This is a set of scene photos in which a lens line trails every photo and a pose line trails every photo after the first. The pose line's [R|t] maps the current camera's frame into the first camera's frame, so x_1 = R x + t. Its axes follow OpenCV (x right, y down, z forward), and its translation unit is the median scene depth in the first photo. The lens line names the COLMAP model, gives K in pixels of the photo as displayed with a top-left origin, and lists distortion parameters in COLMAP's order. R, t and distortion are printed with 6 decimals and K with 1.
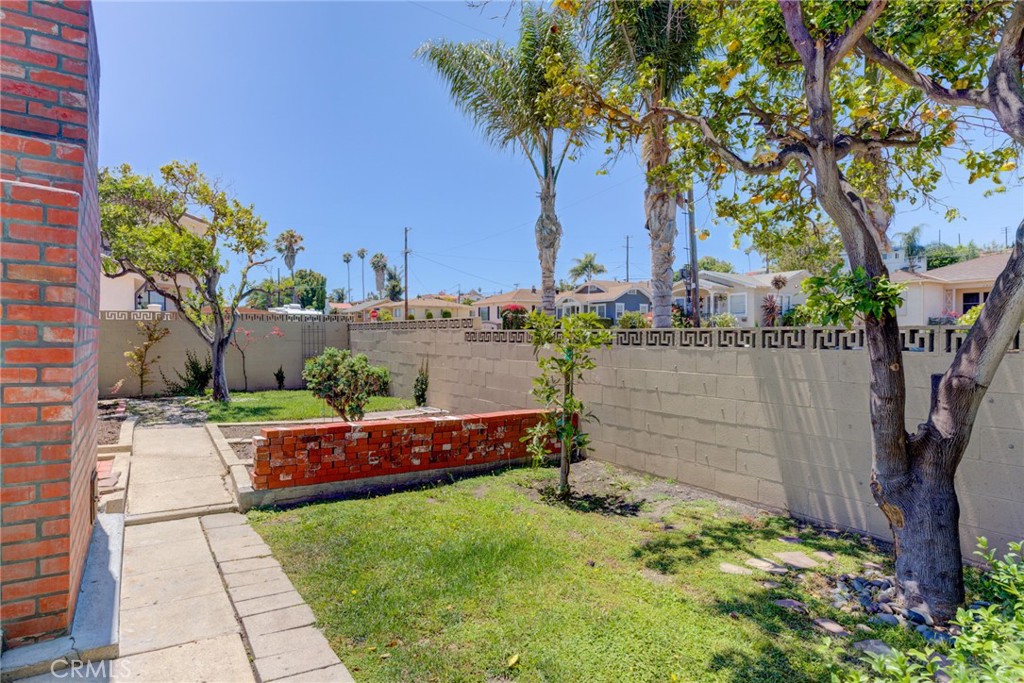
lens RADIAL K [[561.9, 0, 510.3], [0, 561.9, 337.5], [0, 0, 1]] dist [0.031475, -0.001959]
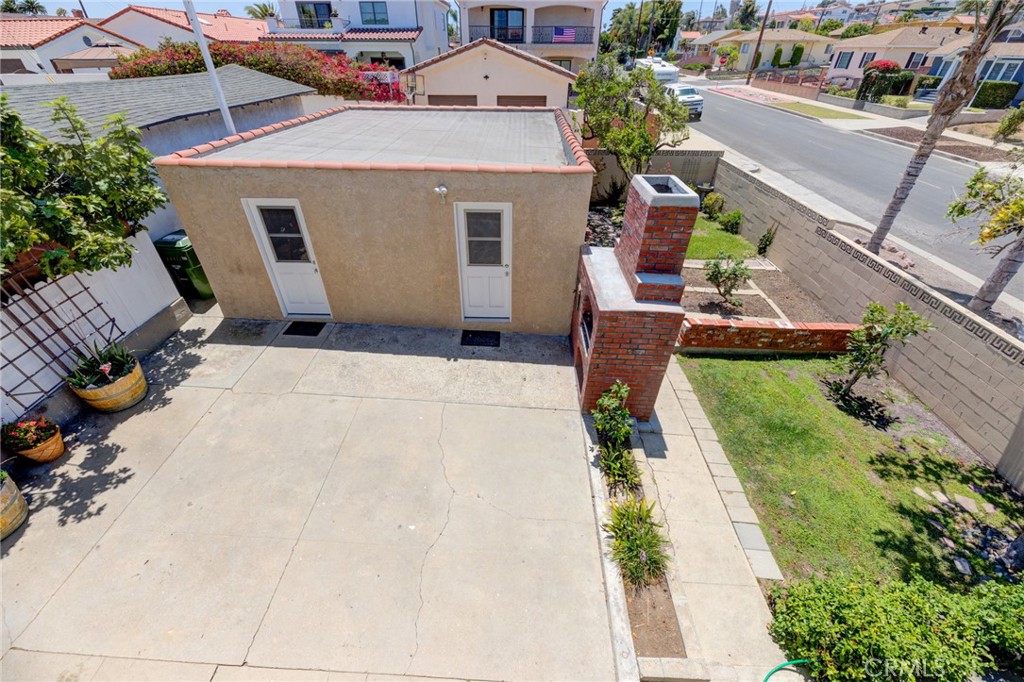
lens RADIAL K [[417.2, 0, 506.3], [0, 417.2, 342.0], [0, 0, 1]] dist [-0.000837, 0.000338]
pose [[0.817268, 0.335777, -0.468323, -0.302407], [-0.002351, 0.814634, 0.579971, -0.857089], [0.576253, -0.472890, 0.666564, -0.598229]]
